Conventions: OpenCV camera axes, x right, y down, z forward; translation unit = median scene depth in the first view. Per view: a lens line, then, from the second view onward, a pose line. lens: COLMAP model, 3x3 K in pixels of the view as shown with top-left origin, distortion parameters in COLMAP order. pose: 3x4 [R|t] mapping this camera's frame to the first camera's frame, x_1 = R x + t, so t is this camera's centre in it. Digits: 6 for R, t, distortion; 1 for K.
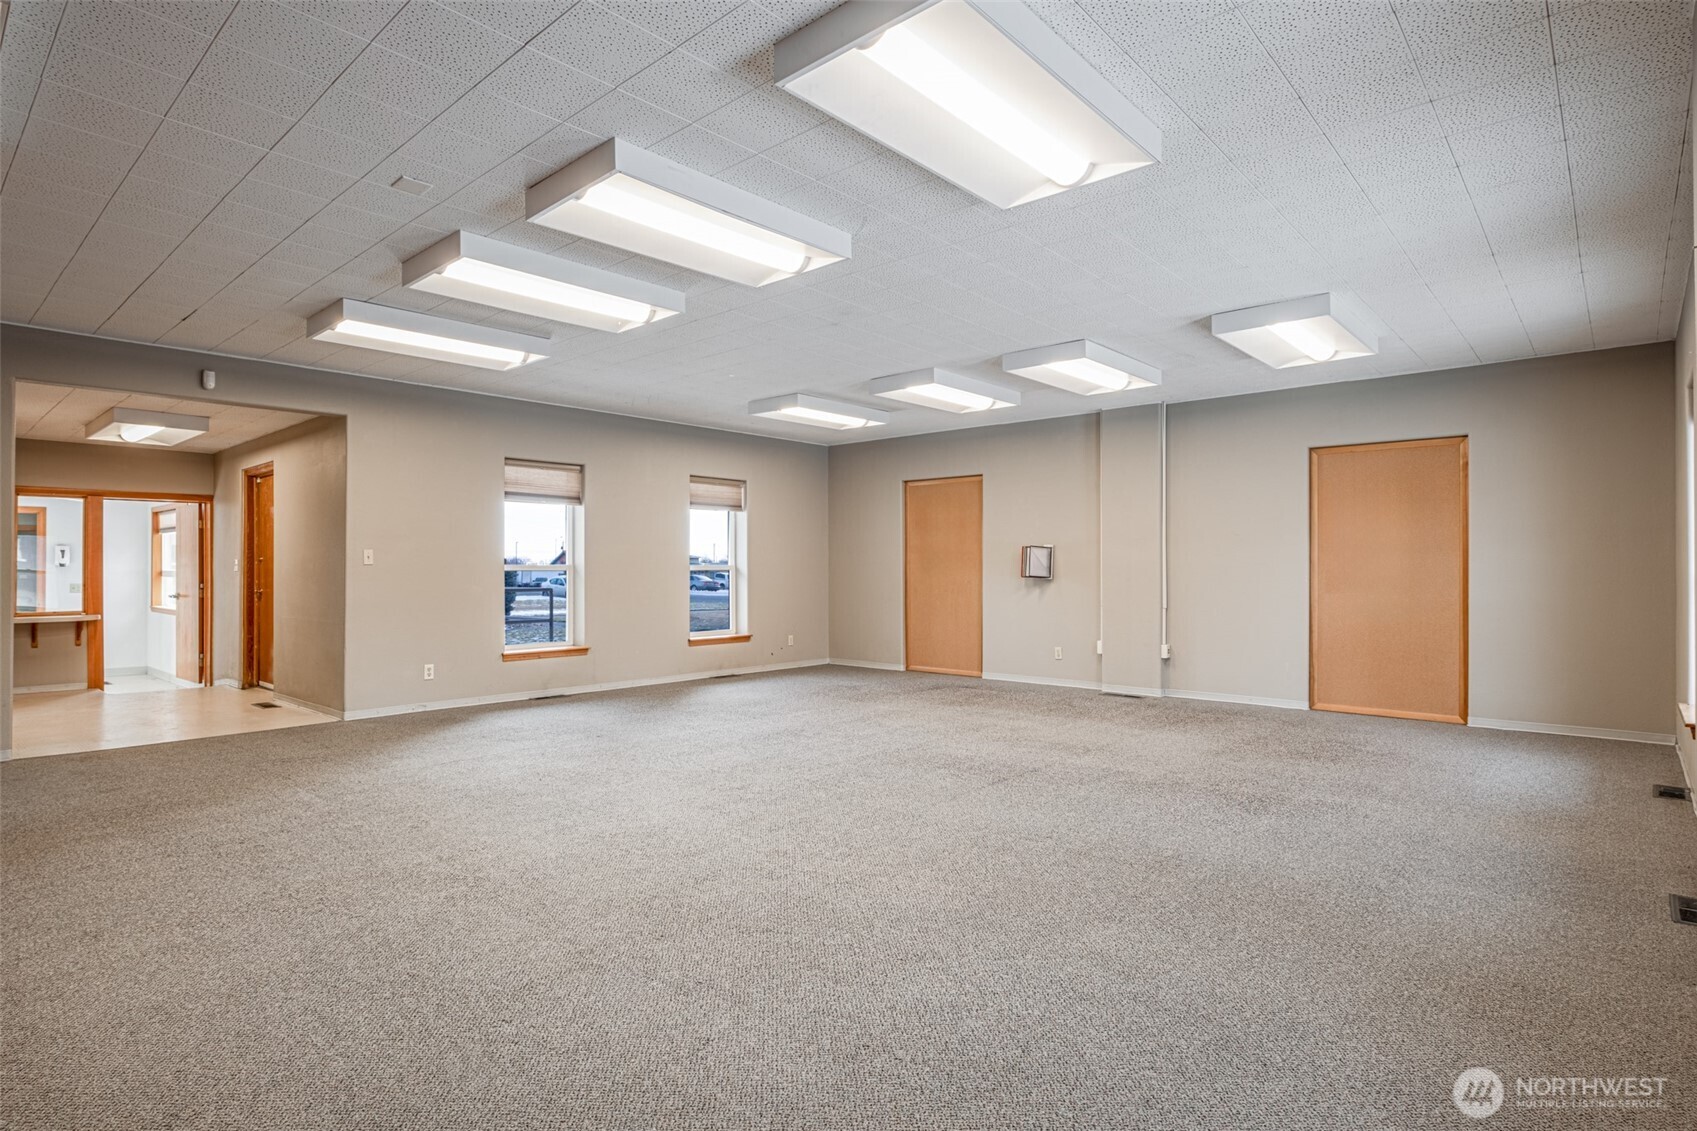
lens RADIAL K [[884.2, 0, 851.5], [0, 884.2, 564.6], [0, 0, 1]] dist [-0.002860, -0.000378]
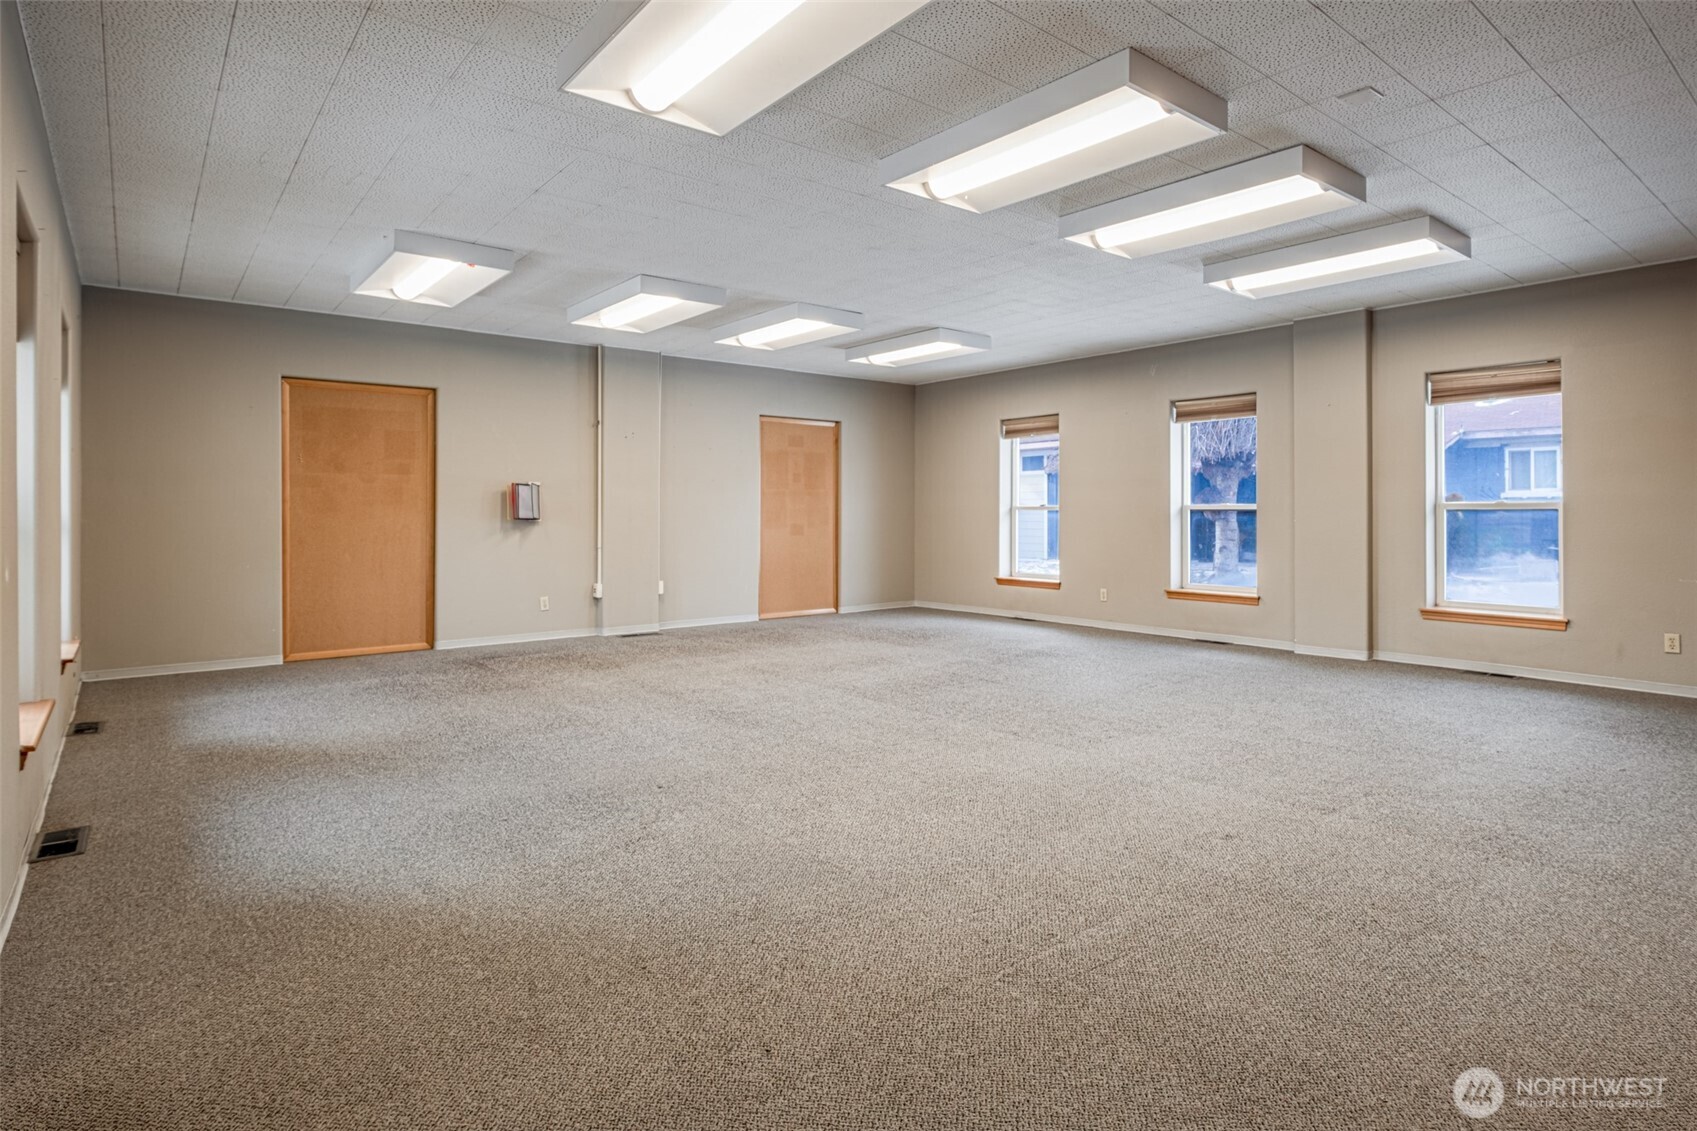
lens RADIAL K [[884.2, 0, 851.5], [0, 884.2, 564.6], [0, 0, 1]] dist [-0.002860, -0.000378]
pose [[0.162522, -0.059412, 0.984915, -0.729439], [-0.006484, 0.998100, 0.061278, 0.003669], [-0.986684, -0.016345, 0.161828, 0.649689]]
